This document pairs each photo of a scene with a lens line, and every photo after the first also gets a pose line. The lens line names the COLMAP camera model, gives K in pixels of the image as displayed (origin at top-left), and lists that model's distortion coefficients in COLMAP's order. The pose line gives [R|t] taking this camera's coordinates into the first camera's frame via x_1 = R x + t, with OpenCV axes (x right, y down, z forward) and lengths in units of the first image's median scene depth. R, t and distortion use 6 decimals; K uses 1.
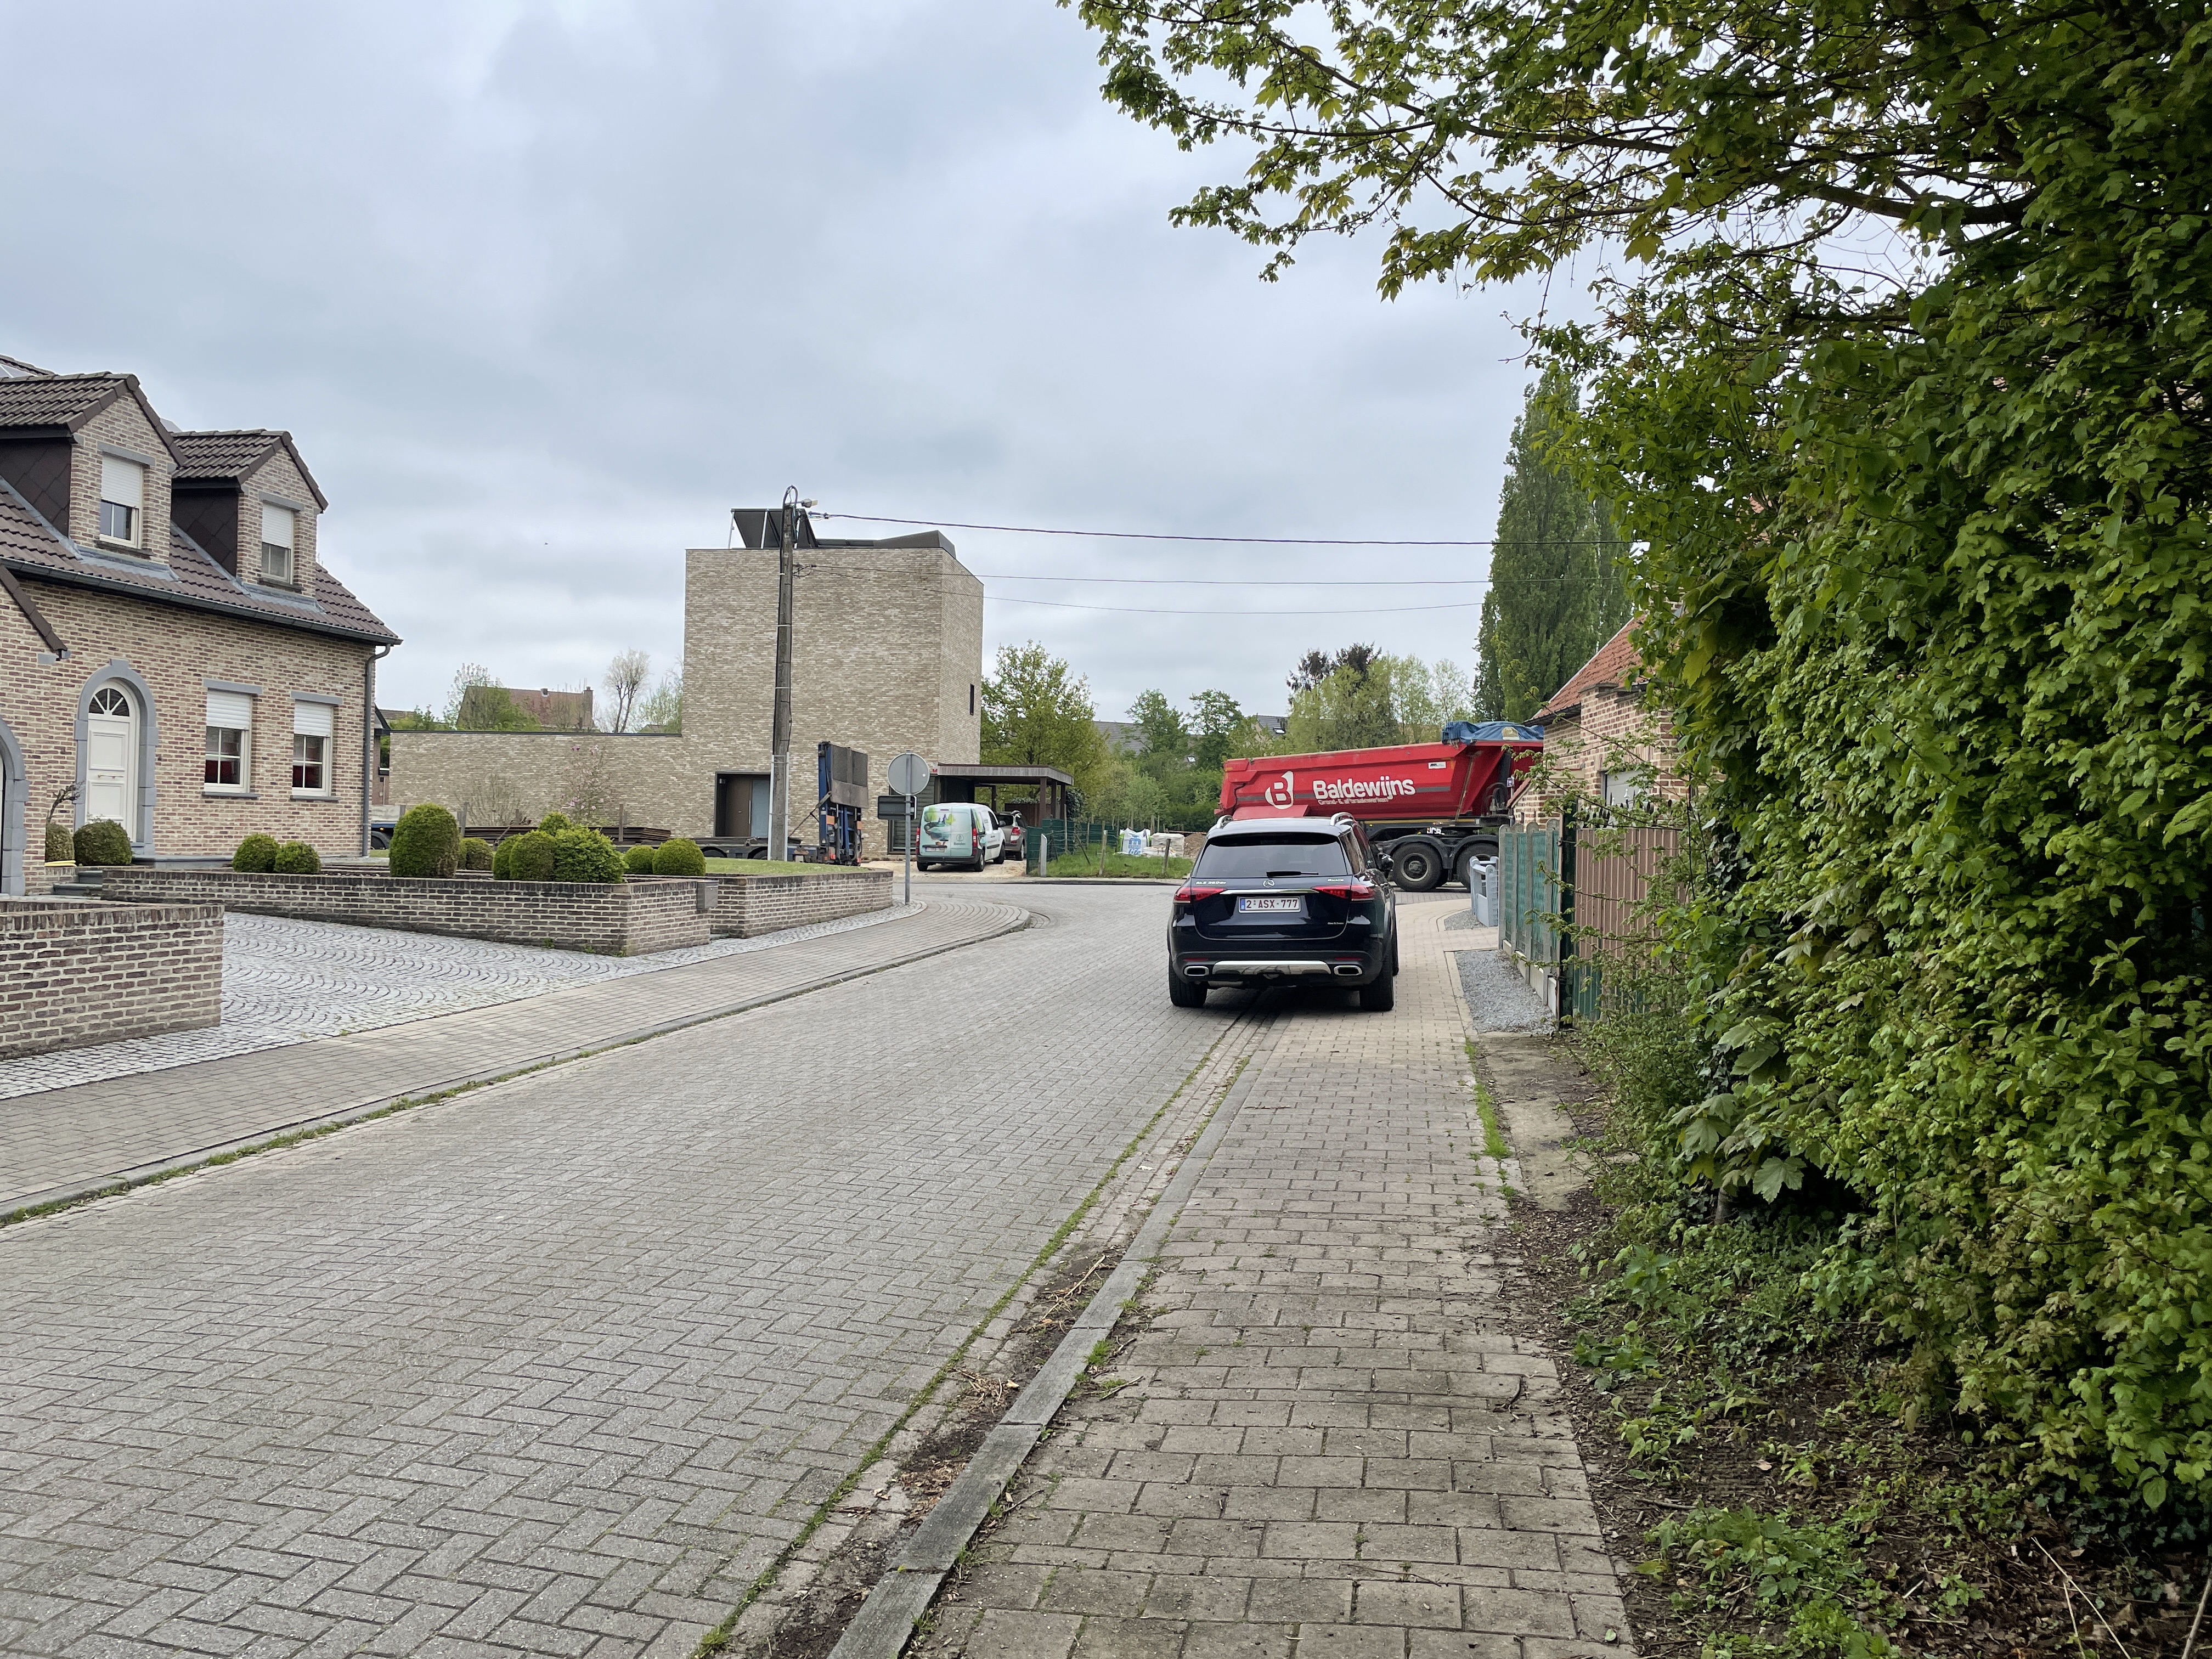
lens RADIAL K [[1660.0, 0, 1117.9], [0, 1660.0, 782.0], [0, 0, 1]] dist [0.087040, -0.105055]
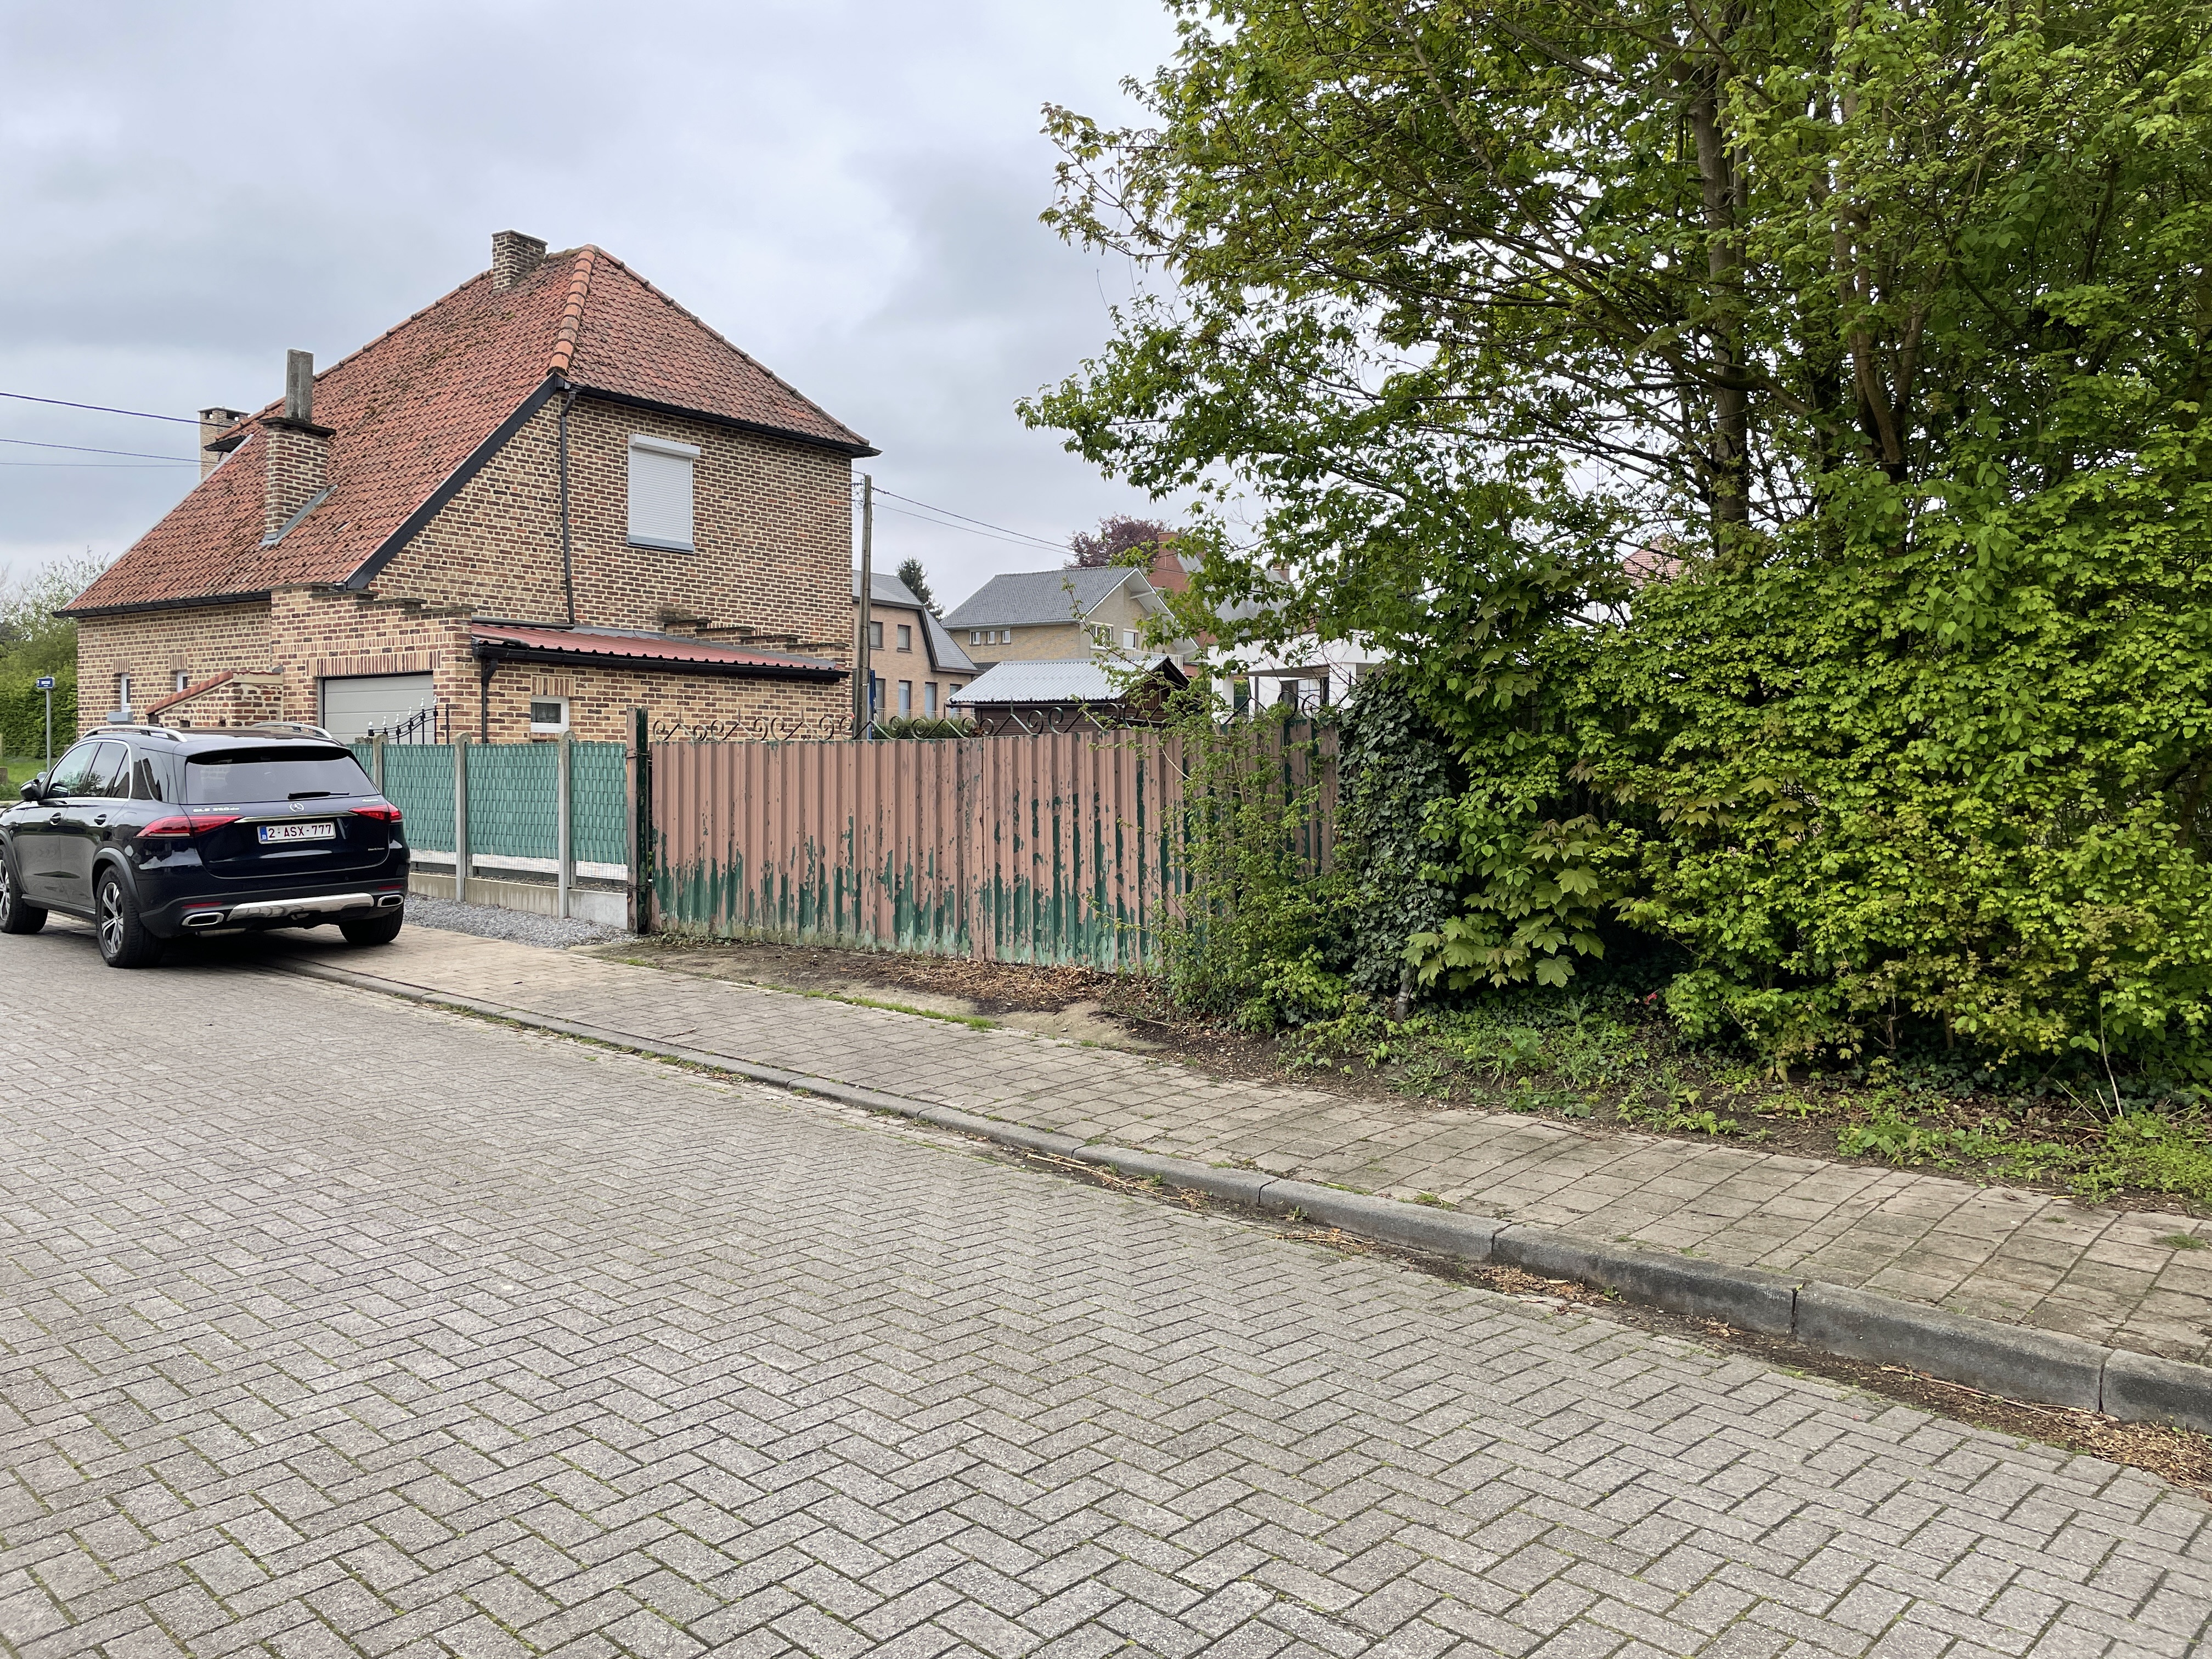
lens RADIAL K [[1660.0, 0, 1100.2], [0, 1660.0, 825.4], [0, 0, 1]] dist [0.087040, -0.105055]
pose [[0.538620, -0.048982, 0.841124, -0.570222], [-0.021226, 0.997203, 0.071664, 0.000245], [-0.842281, -0.056453, 0.536074, 0.275079]]
